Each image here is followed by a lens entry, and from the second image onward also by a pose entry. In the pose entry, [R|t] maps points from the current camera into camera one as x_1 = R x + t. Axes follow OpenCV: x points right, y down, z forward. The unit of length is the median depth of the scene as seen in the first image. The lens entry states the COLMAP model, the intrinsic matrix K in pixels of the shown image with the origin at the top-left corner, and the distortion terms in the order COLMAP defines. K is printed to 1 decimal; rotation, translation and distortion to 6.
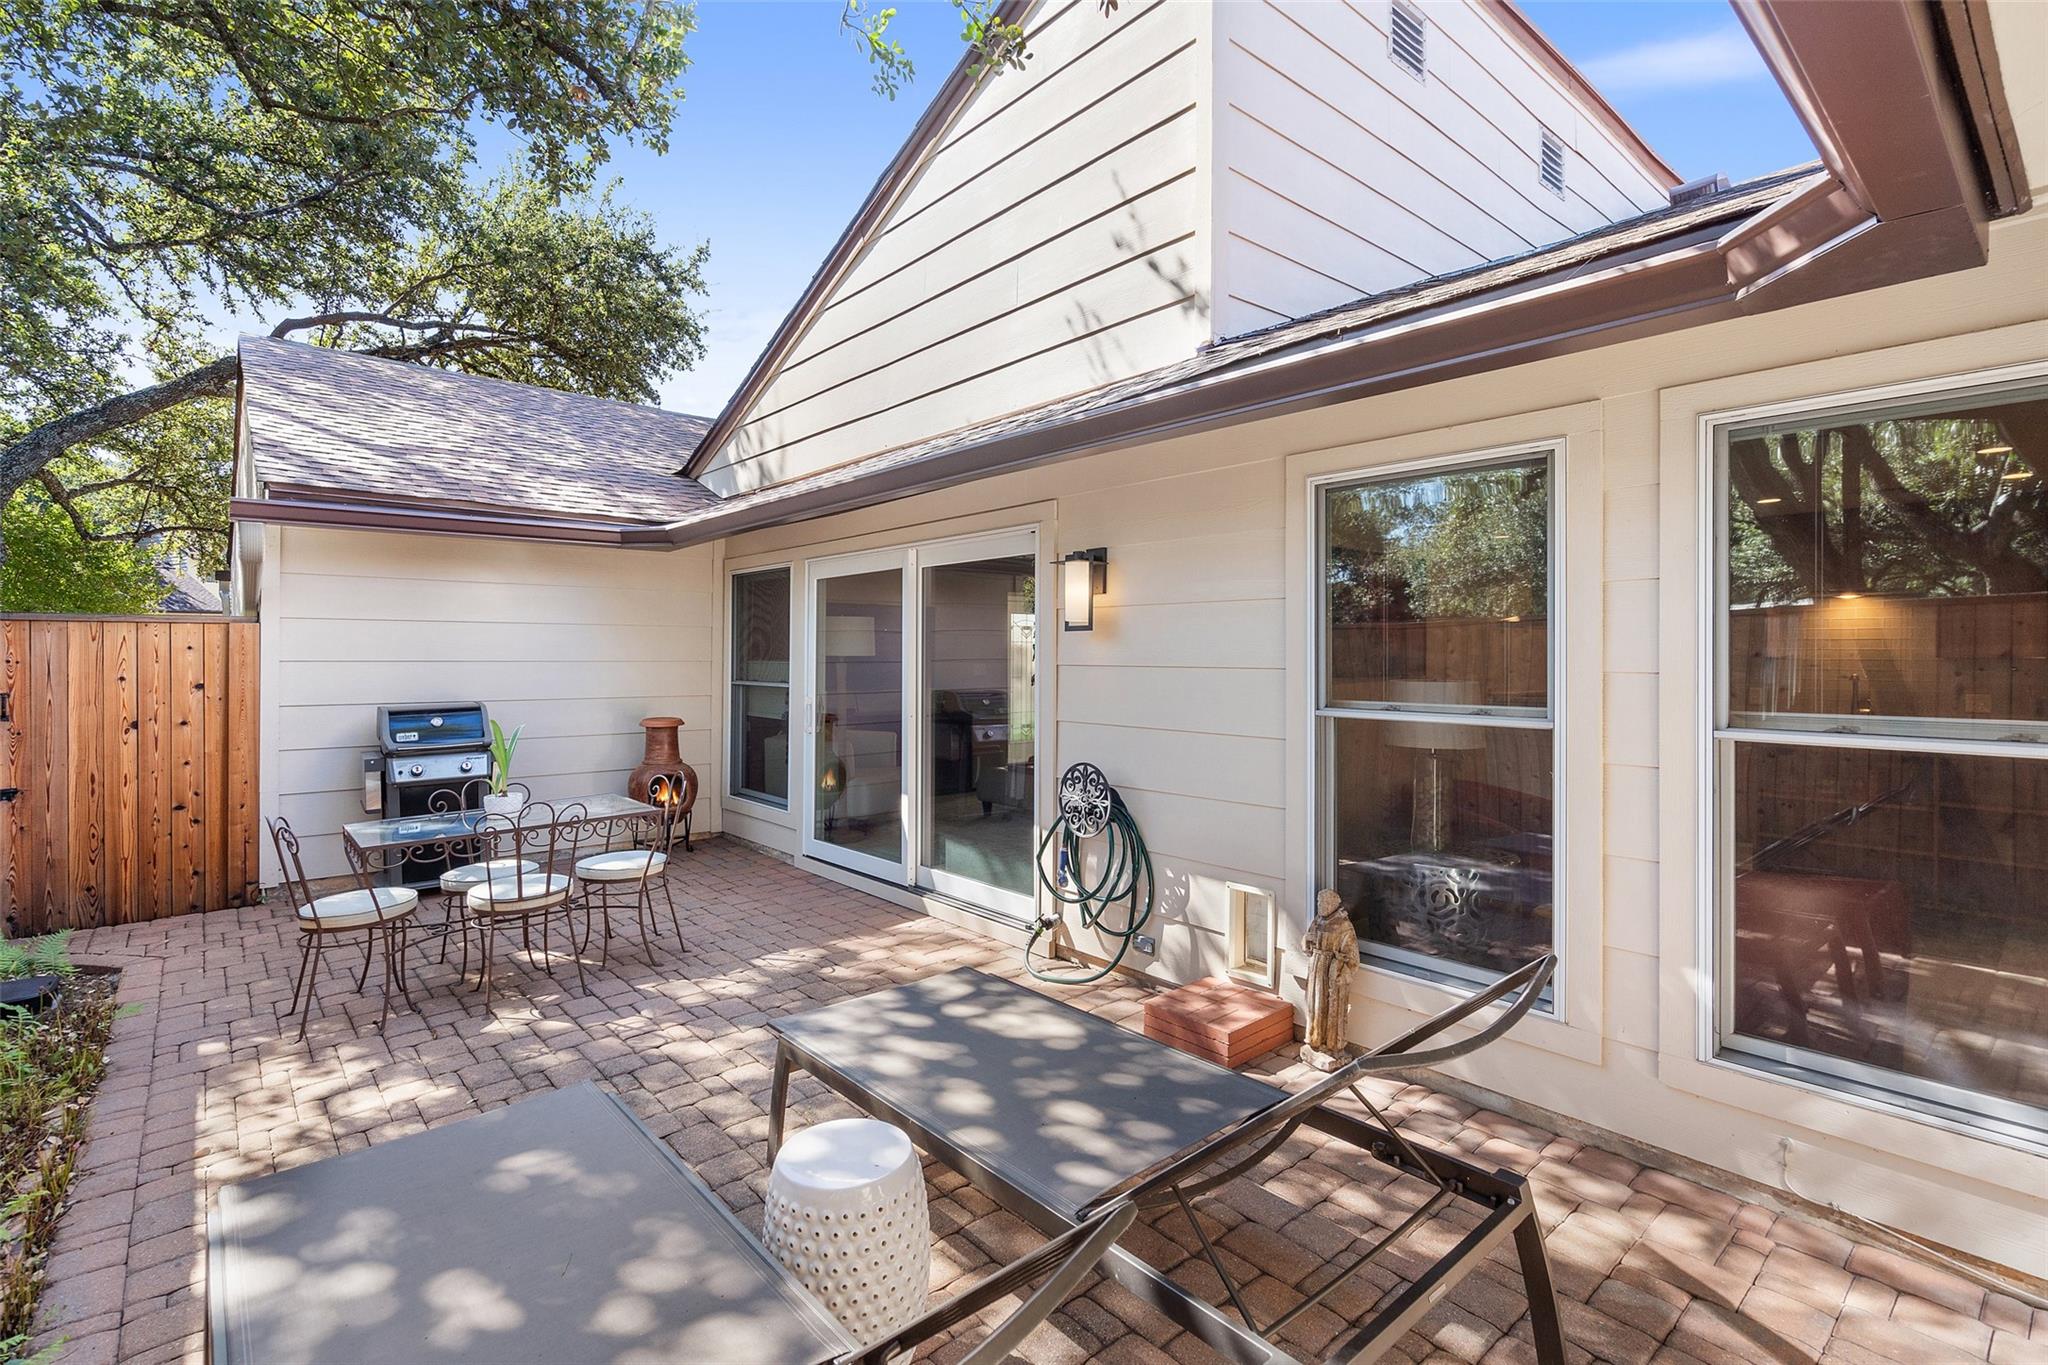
lens RADIAL K [[946.2, 0, 1036.4], [0, 946.2, 677.9], [0, 0, 1]] dist [-0.002237, 0.002937]
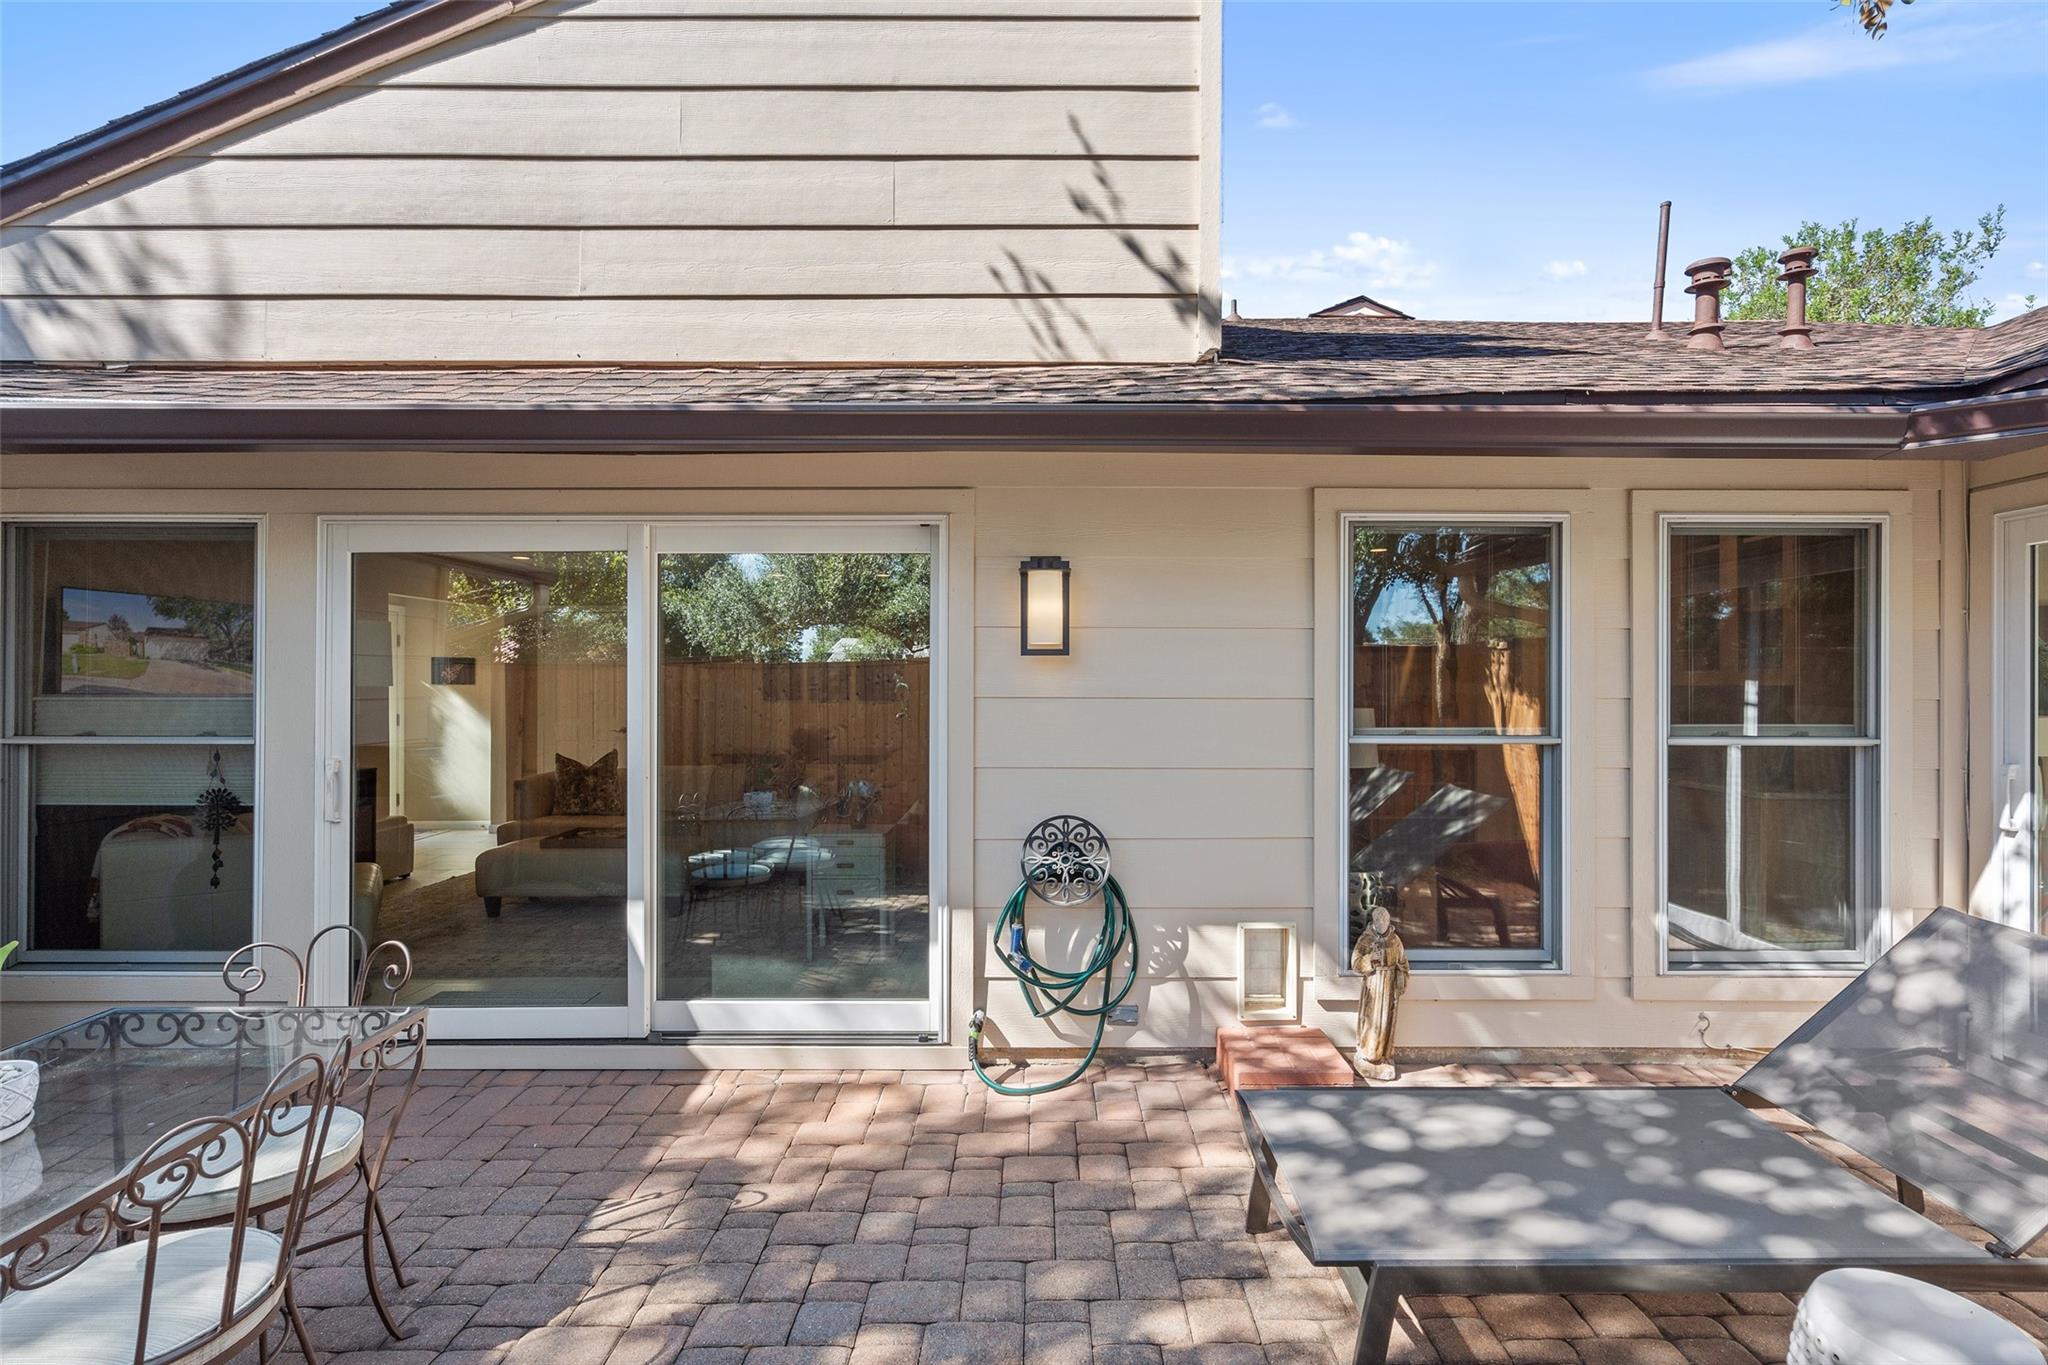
lens RADIAL K [[946.2, 0, 1034.7], [0, 946.2, 692.4], [0, 0, 1]] dist [-0.002237, 0.002937]
pose [[0.658484, -0.010269, 0.752524, -0.614041], [0.017260, 0.999850, -0.001460, -0.017679], [-0.752397, 0.013950, 0.658563, 0.497393]]
